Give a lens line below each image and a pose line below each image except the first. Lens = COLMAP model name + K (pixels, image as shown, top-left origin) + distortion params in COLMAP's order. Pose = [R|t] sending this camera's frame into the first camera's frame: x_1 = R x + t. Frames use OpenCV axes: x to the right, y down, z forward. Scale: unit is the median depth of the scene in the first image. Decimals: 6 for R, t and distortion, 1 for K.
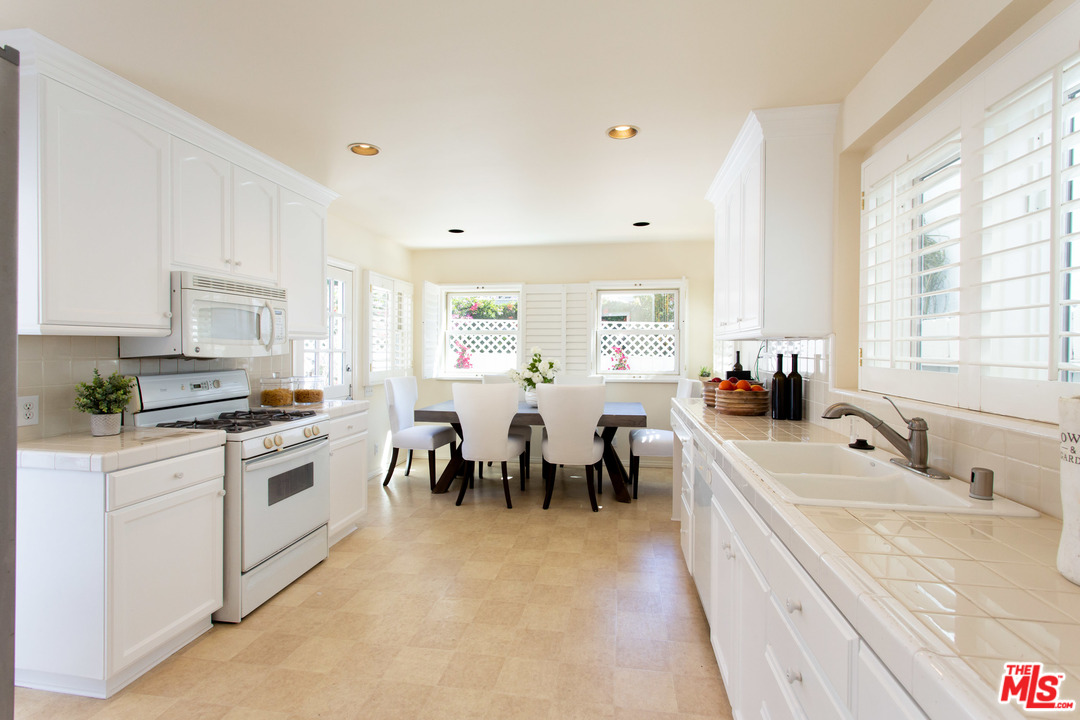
lens RADIAL K [[511.1, 0, 537.8], [0, 511.1, 347.7], [0, 0, 1]] dist [0.000068, 0.000024]
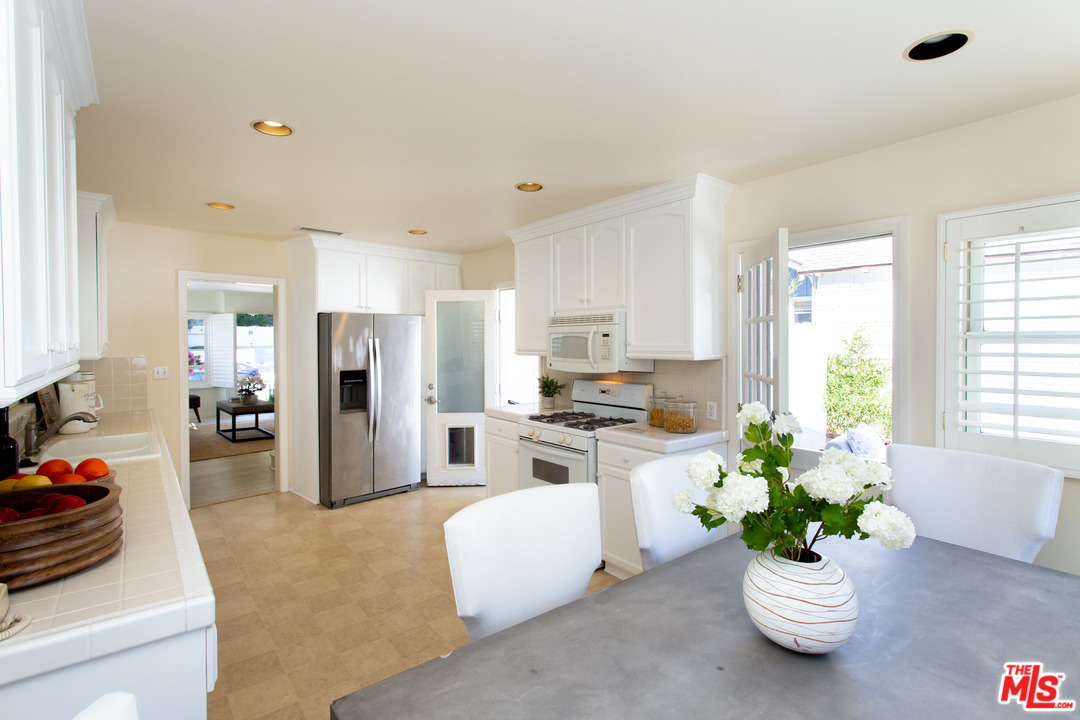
lens RADIAL K [[511.1, 0, 537.8], [0, 511.1, 347.7], [0, 0, 1]] dist [0.000068, 0.000024]
pose [[-0.671774, 0.014732, -0.740610, 0.489690], [0.002520, 0.999842, 0.017603, -0.070648], [0.740752, 0.009958, -0.671705, 1.864012]]
